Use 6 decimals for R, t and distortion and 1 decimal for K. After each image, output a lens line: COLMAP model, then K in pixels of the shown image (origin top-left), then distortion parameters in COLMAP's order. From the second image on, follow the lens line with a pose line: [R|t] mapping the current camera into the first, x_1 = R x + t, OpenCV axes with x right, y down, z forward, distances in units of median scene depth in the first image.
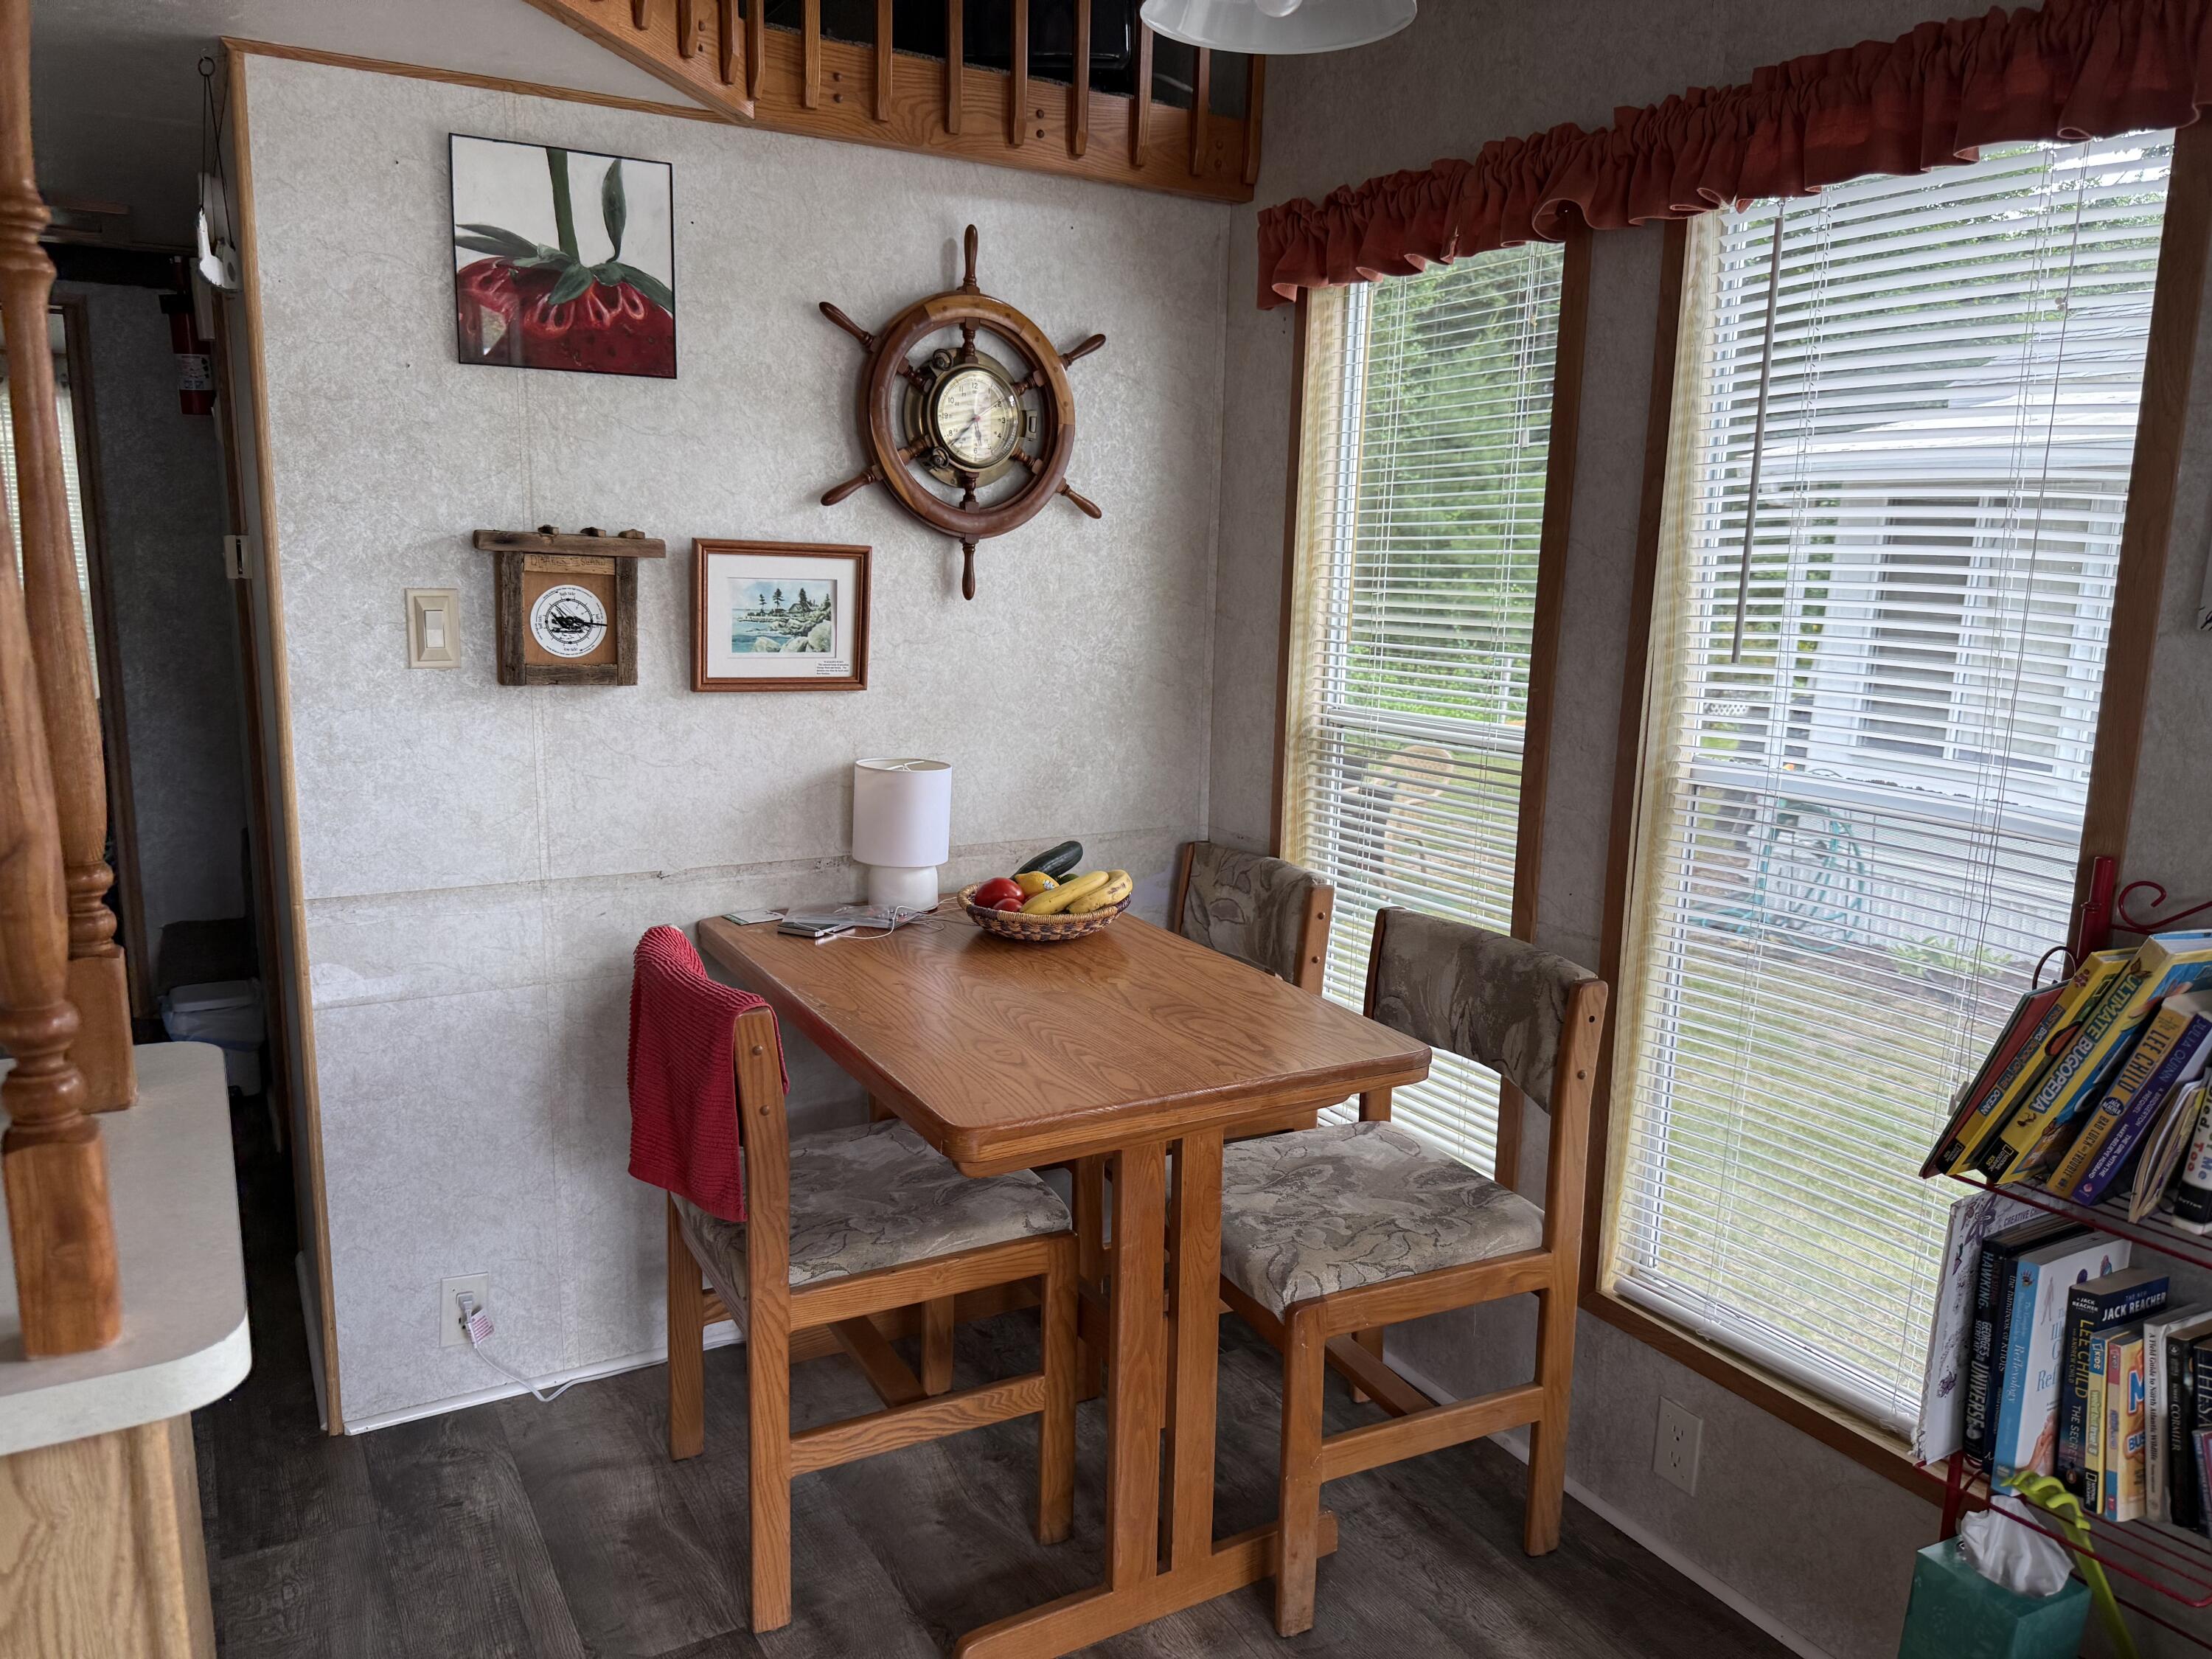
lens RADIAL K [[1536.1, 0, 1113.4], [0, 1536.1, 838.0], [0, 0, 1]] dist [0.126411, -0.237634]
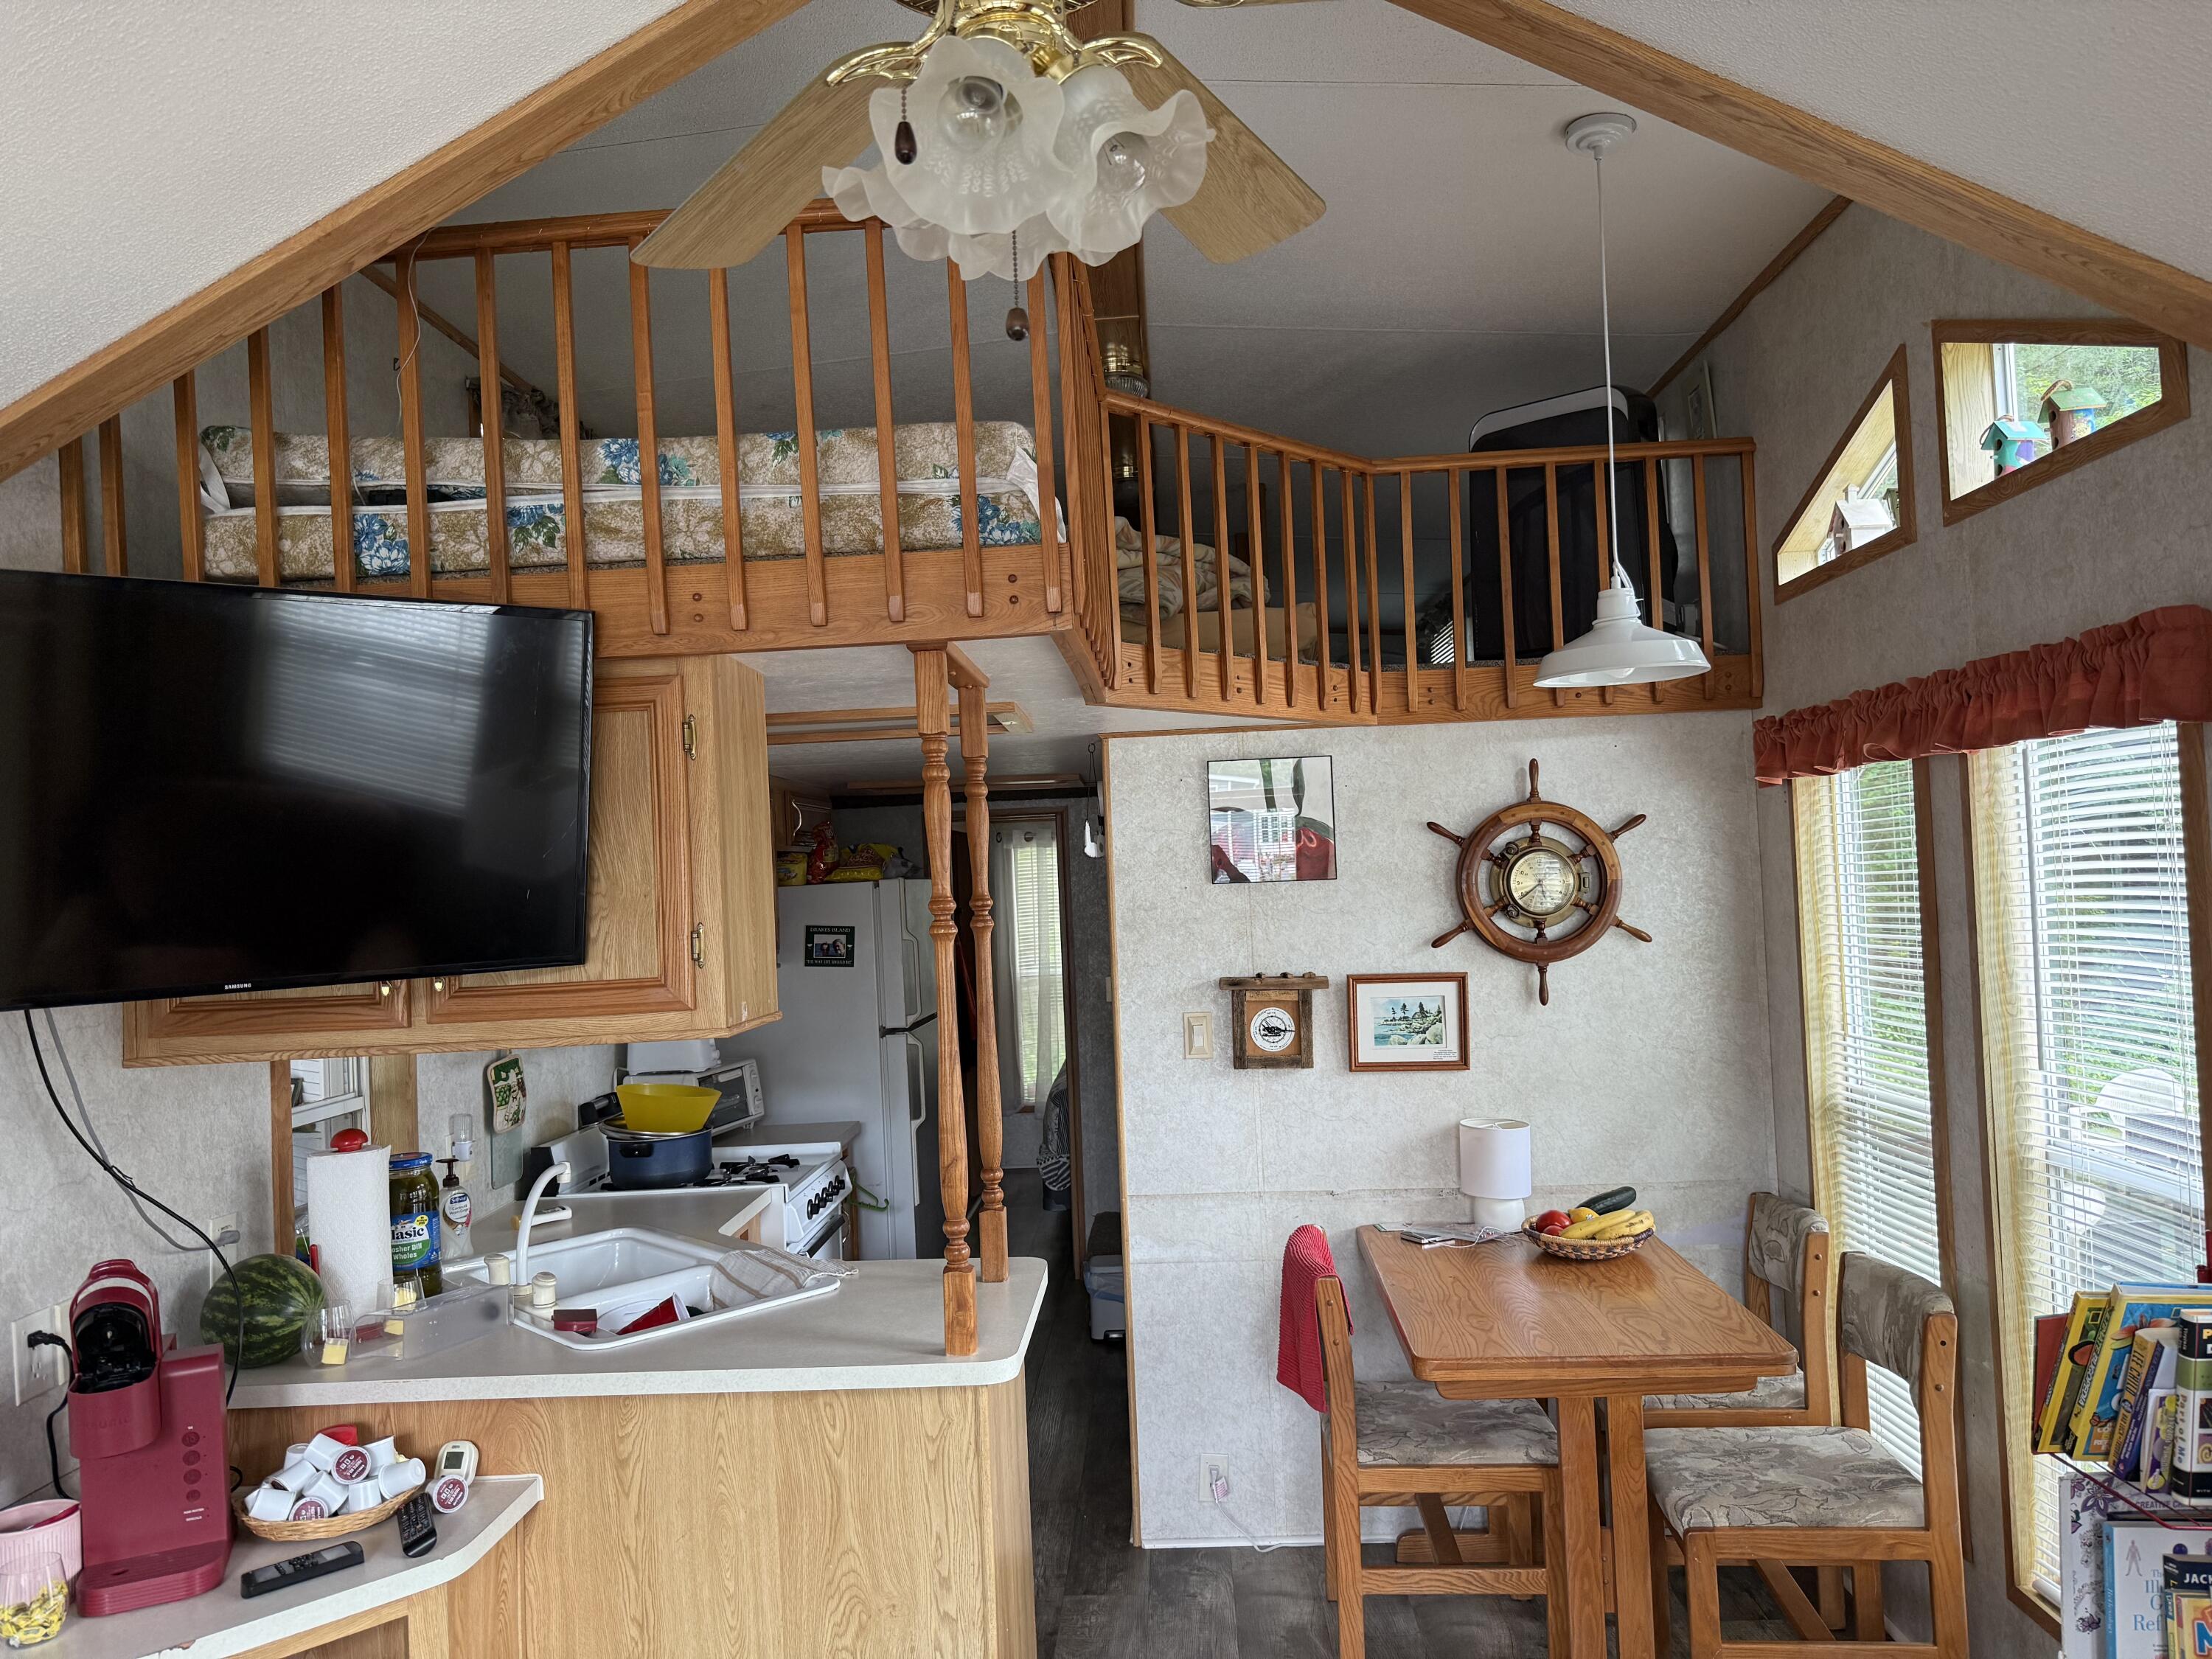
lens RADIAL K [[1541.7, 0, 1101.4], [0, 1541.7, 834.7], [0, 0, 1]] dist [0.139418, -0.254725]
pose [[0.836511, -0.073209, -0.543038, 0.387953], [-0.041274, 0.979801, -0.195670, -0.013167], [0.546394, 0.186094, 0.816592, -0.455095]]
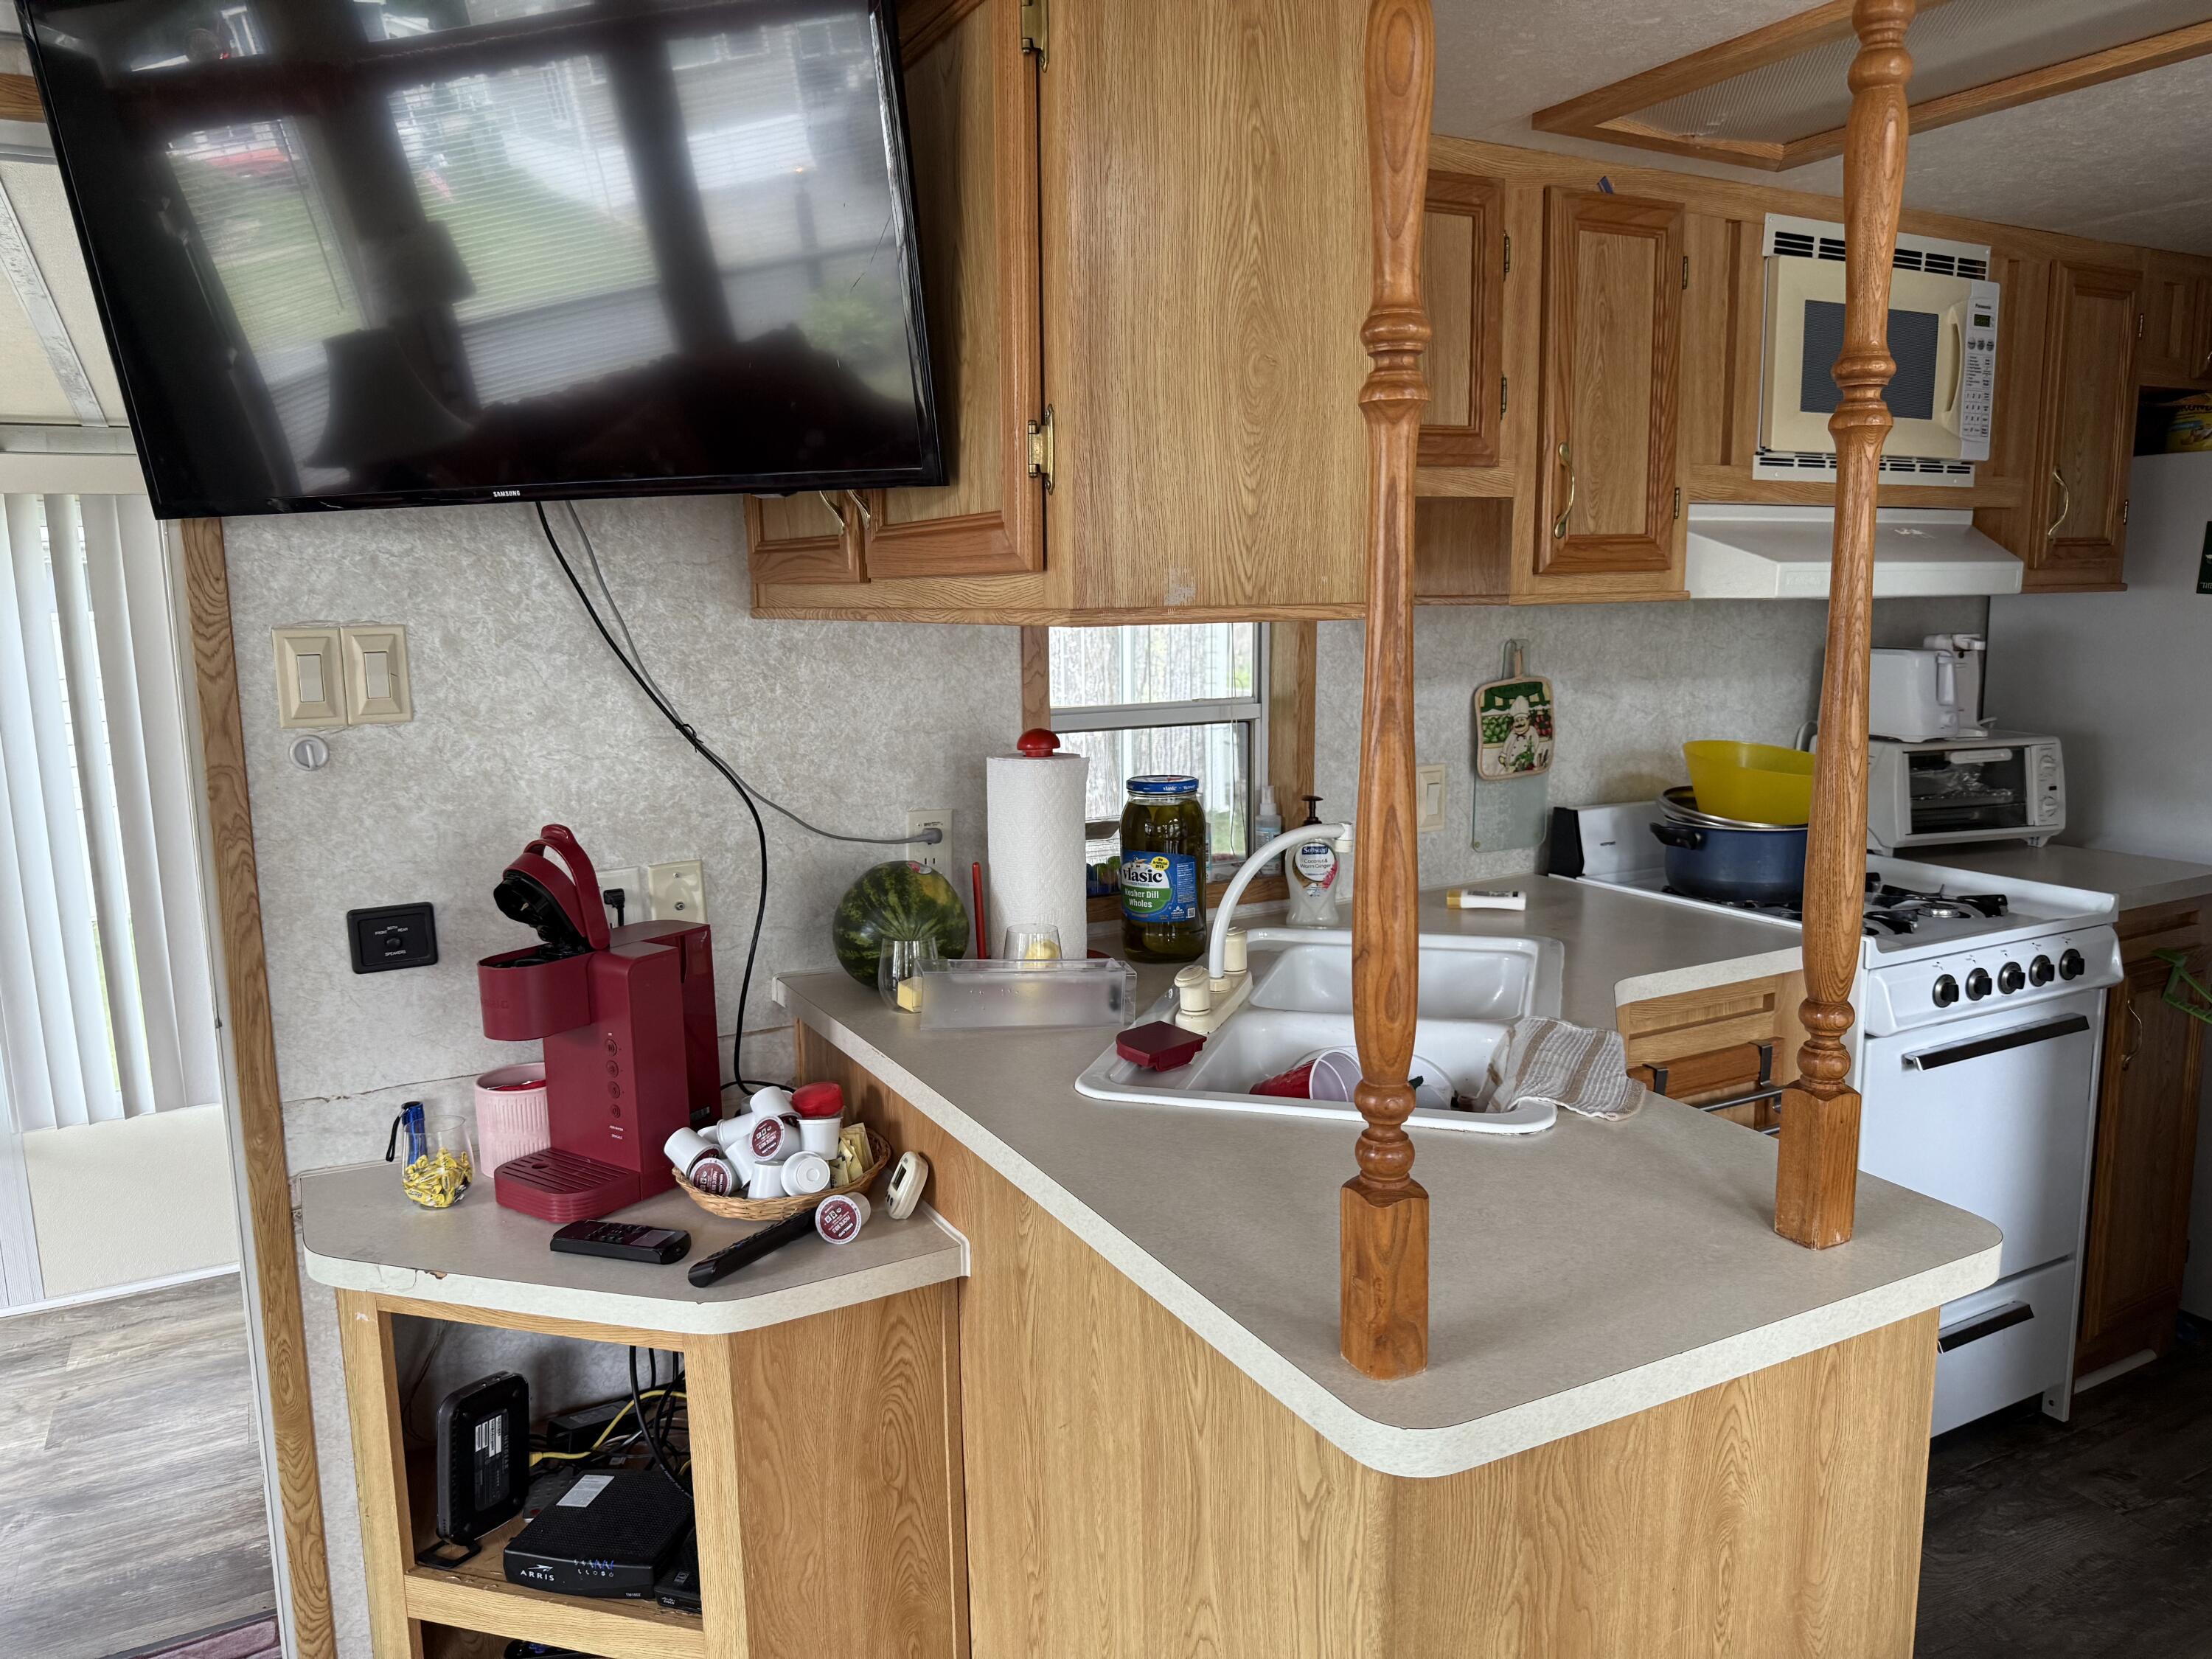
lens RADIAL K [[1555.5, 0, 1117.5], [0, 1555.5, 841.3], [0, 0, 1]] dist [0.066827, -0.099675]
pose [[-0.035085, 0.146234, -0.988628, 0.175423], [-0.173137, 0.973389, 0.150125, -0.079901], [0.984273, 0.176435, -0.008833, 0.263853]]
